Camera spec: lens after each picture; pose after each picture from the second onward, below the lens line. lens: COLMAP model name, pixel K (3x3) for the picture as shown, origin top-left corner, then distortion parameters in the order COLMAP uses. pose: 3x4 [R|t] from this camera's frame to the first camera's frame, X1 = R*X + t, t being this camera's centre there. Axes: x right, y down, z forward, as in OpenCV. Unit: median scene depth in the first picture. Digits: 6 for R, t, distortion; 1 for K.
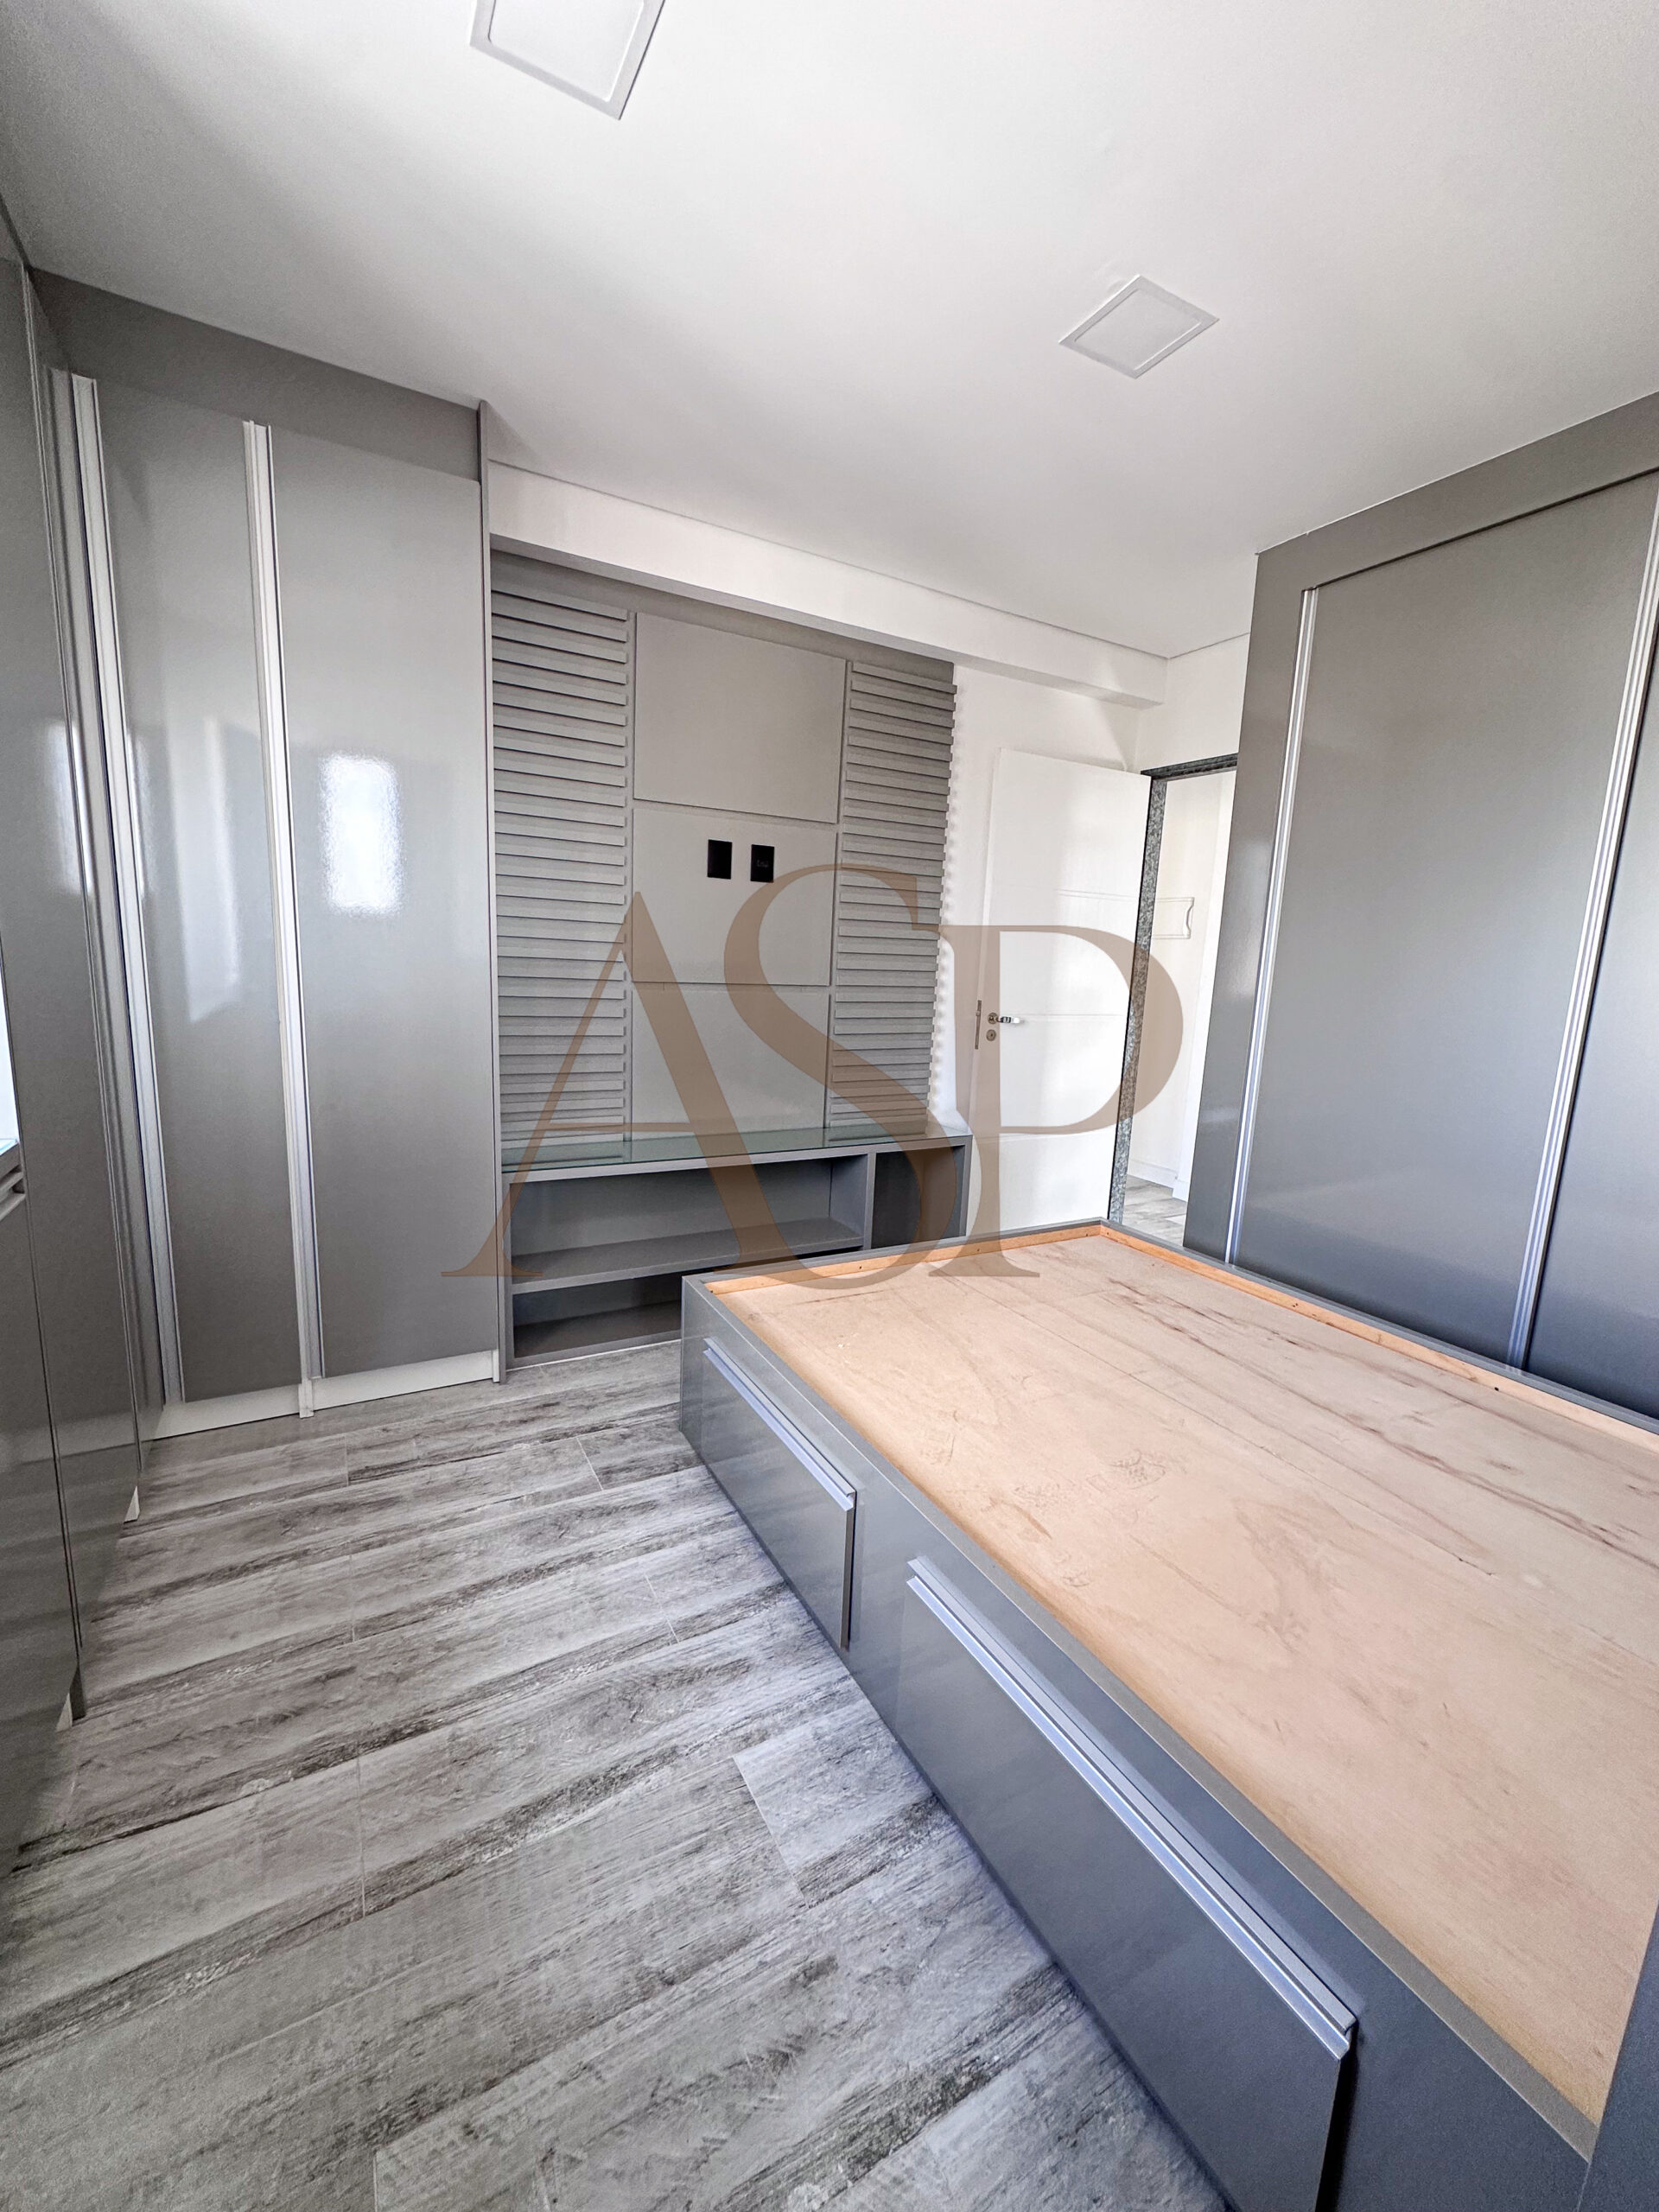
lens RADIAL K [[890.6, 0, 829.7], [0, 890.6, 1100.2], [0, 0, 1]] dist [-0.002868, 0.001021]
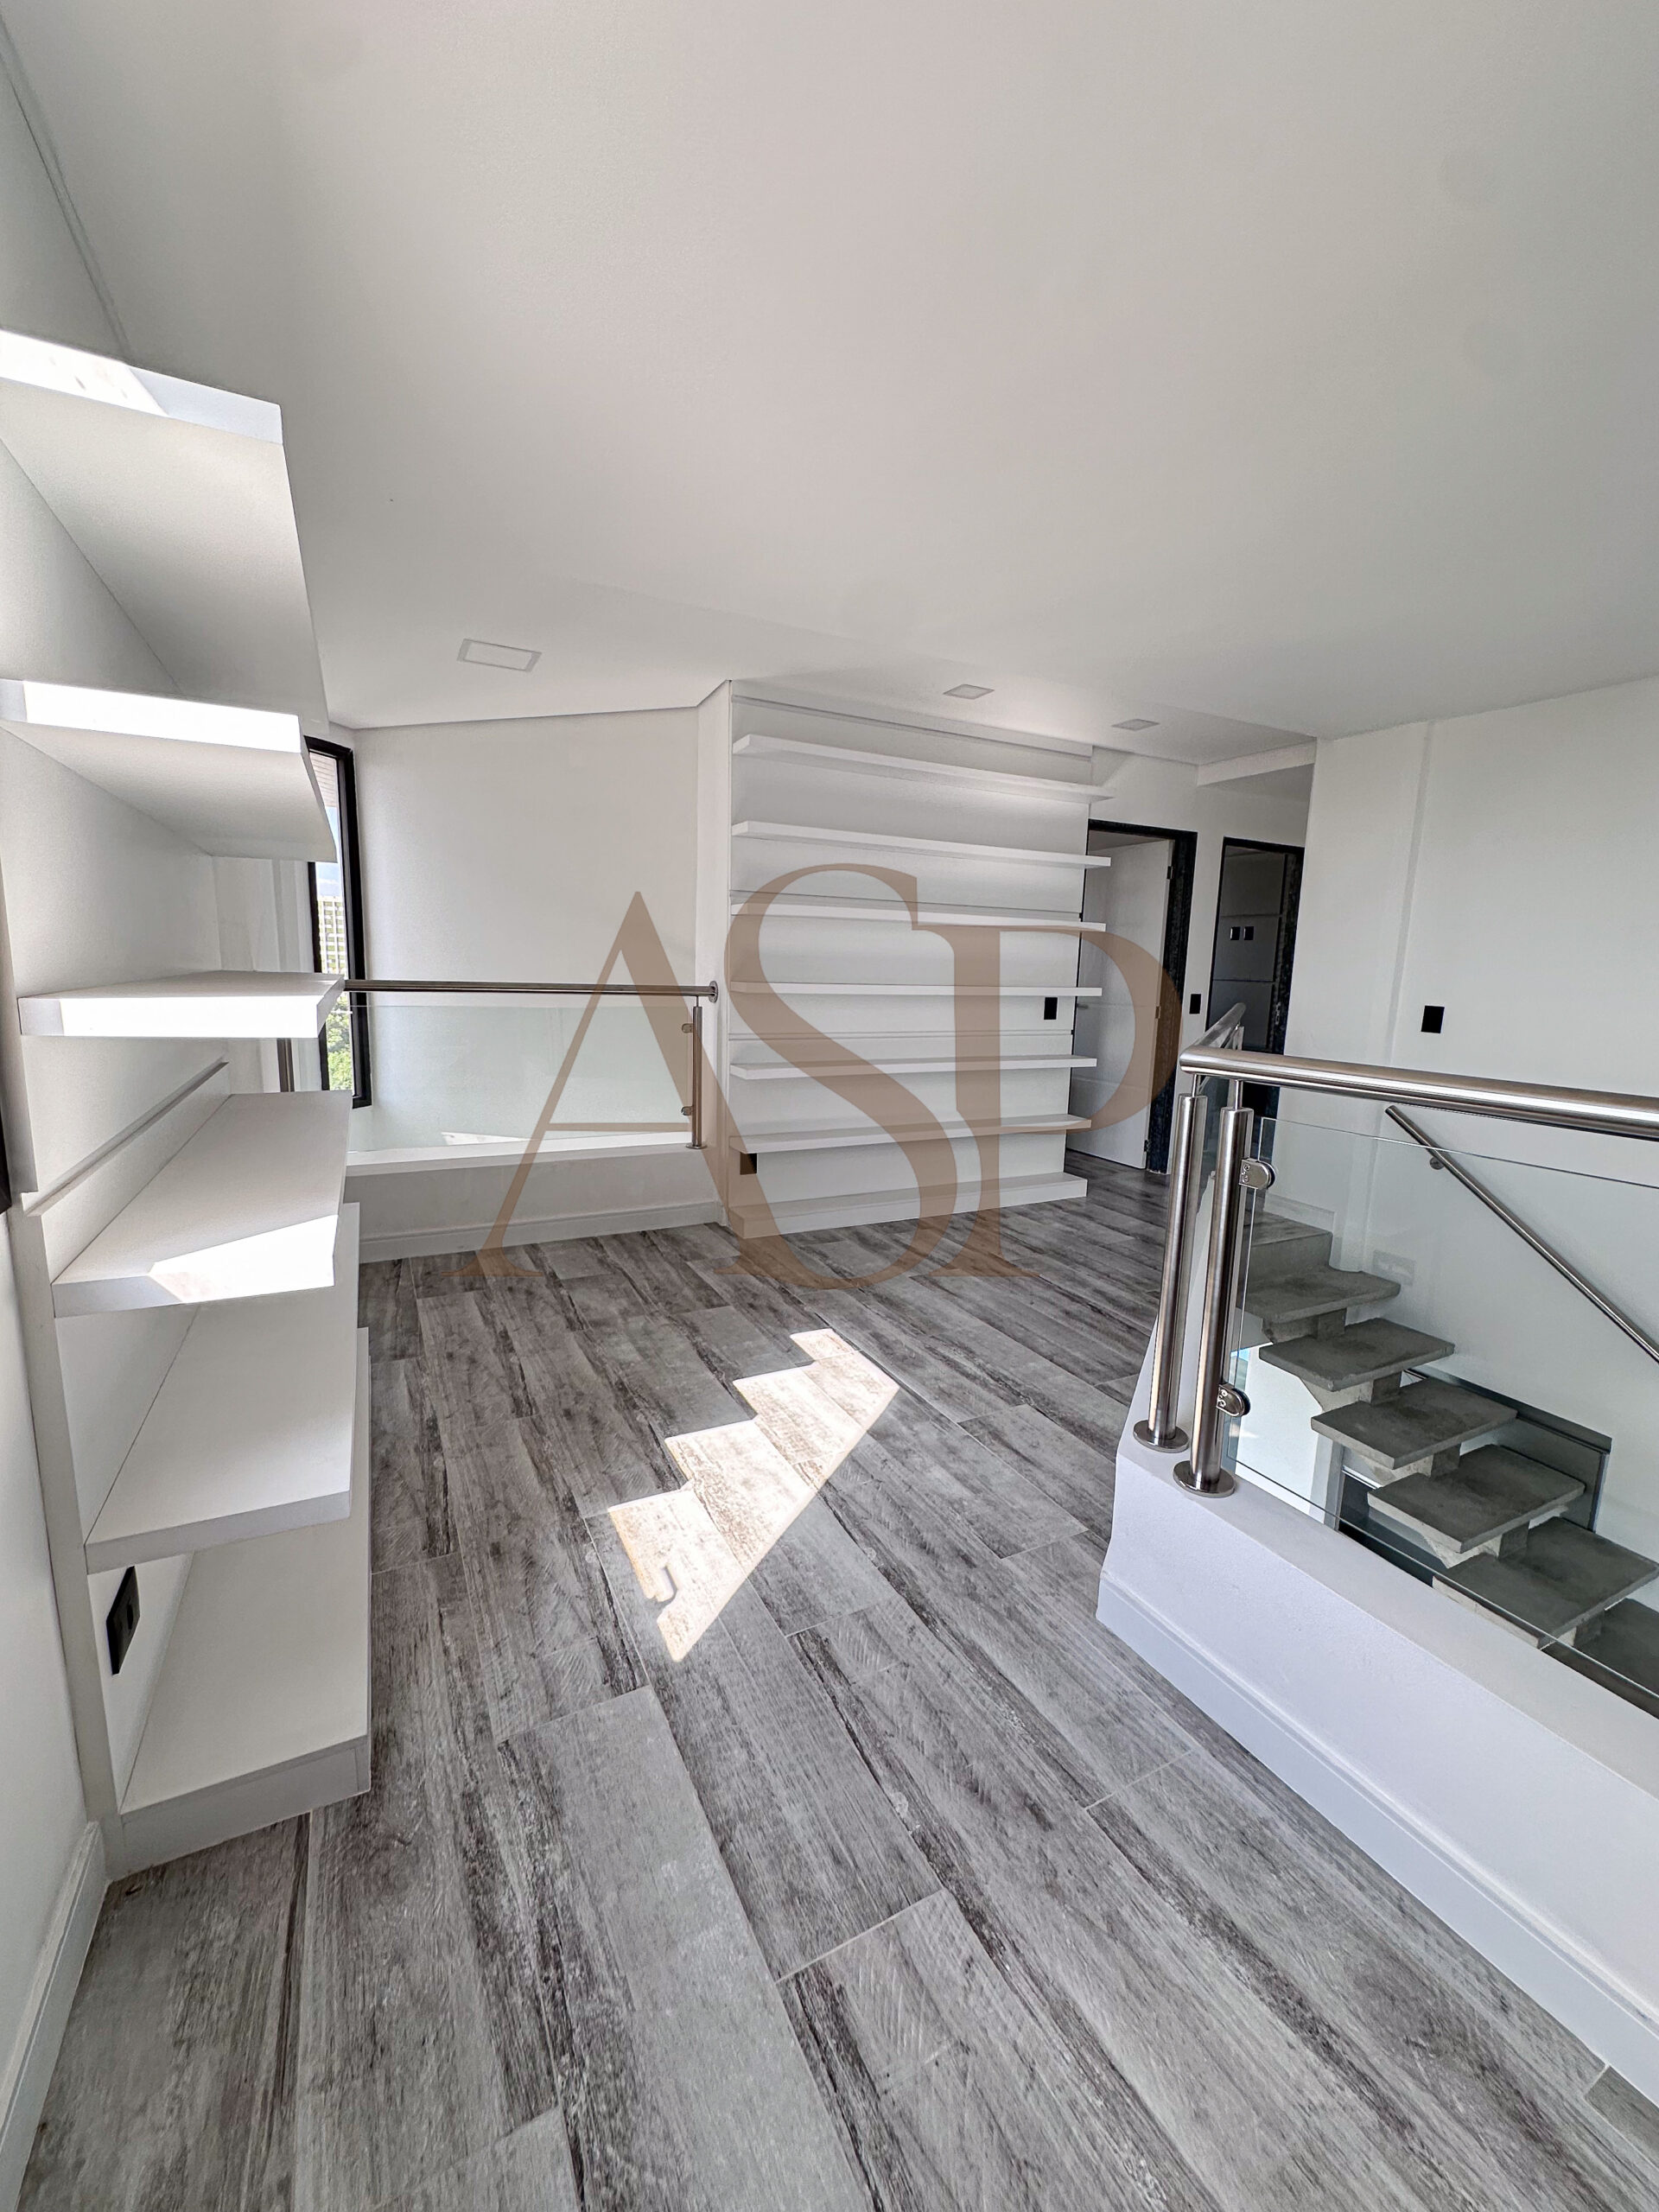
lens RADIAL K [[890.6, 0, 837.0], [0, 890.6, 1112.3], [0, 0, 1]] dist [-0.002868, 0.001021]
pose [[-0.027482, 0.116368, -0.992826, 0.194293], [-0.190159, 0.974456, 0.119479, -0.078610], [0.981369, 0.192078, -0.004651, 0.534774]]
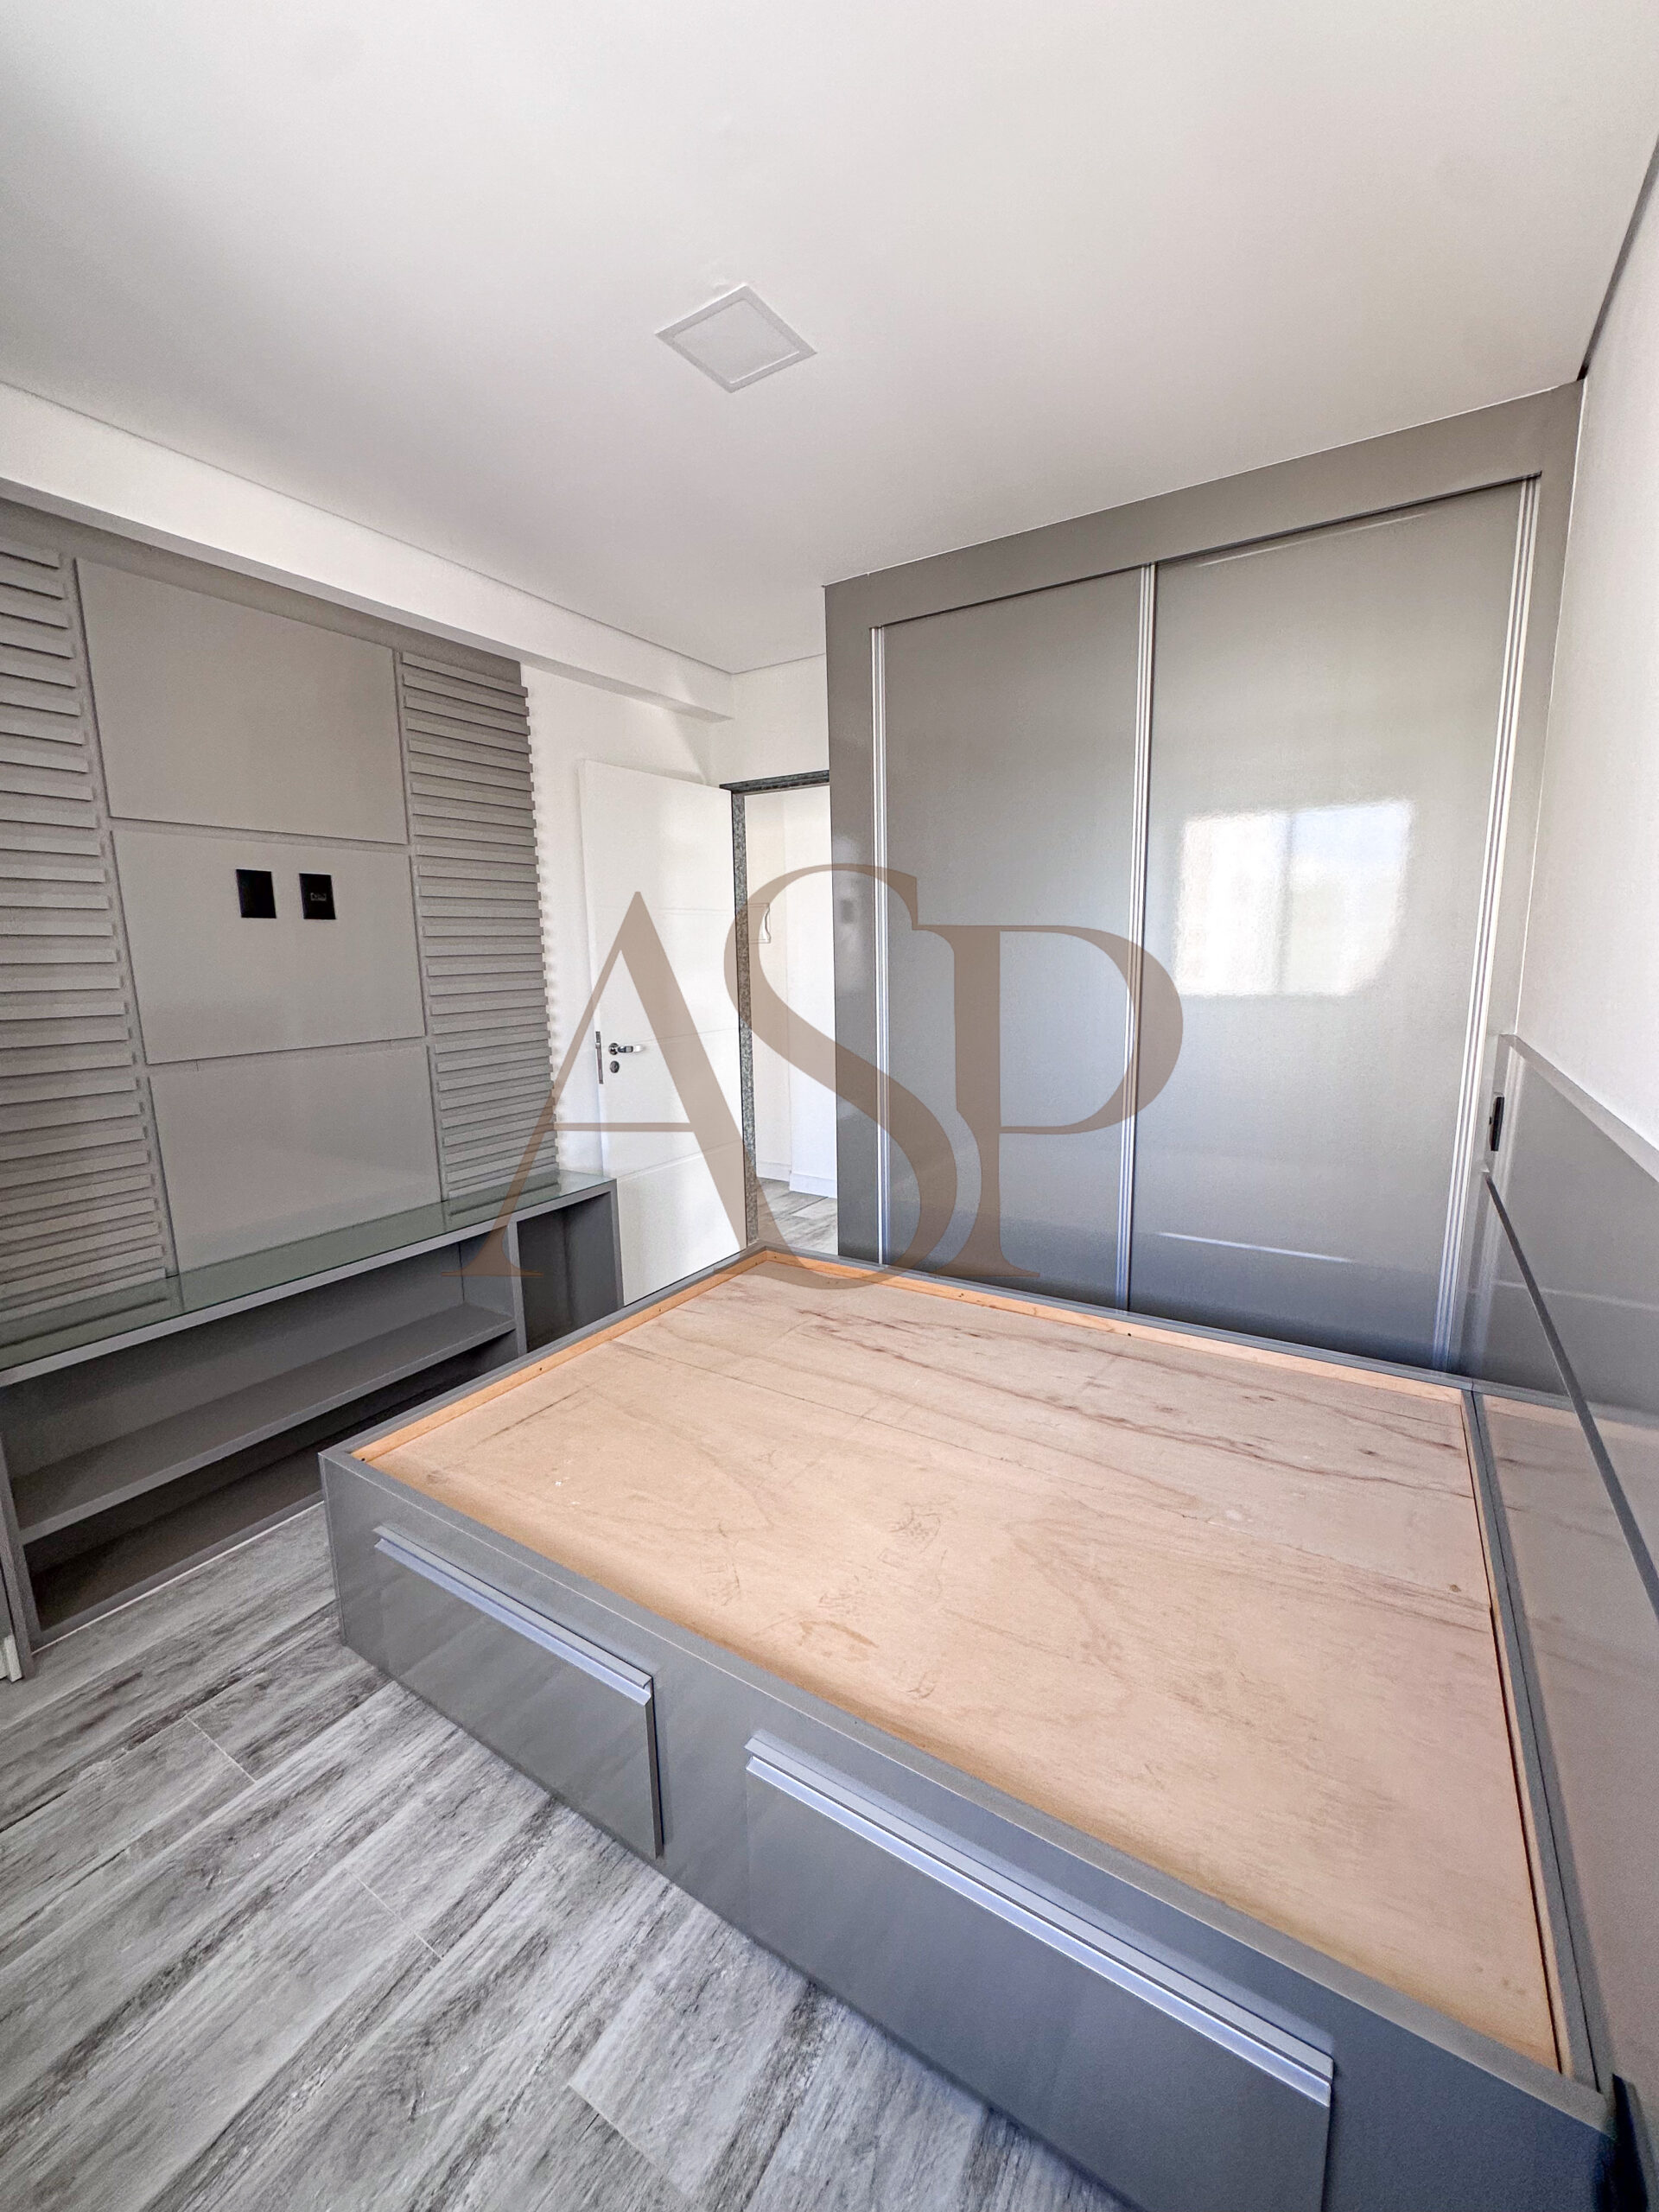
lens RADIAL K [[890.6, 0, 835.3], [0, 890.6, 1103.0], [0, 0, 1]] dist [-0.002868, 0.001021]
pose [[0.874541, -0.139769, 0.464373, -0.107393], [0.133450, 0.989958, 0.046639, -0.093341], [-0.466228, 0.021183, 0.884411, 0.128564]]
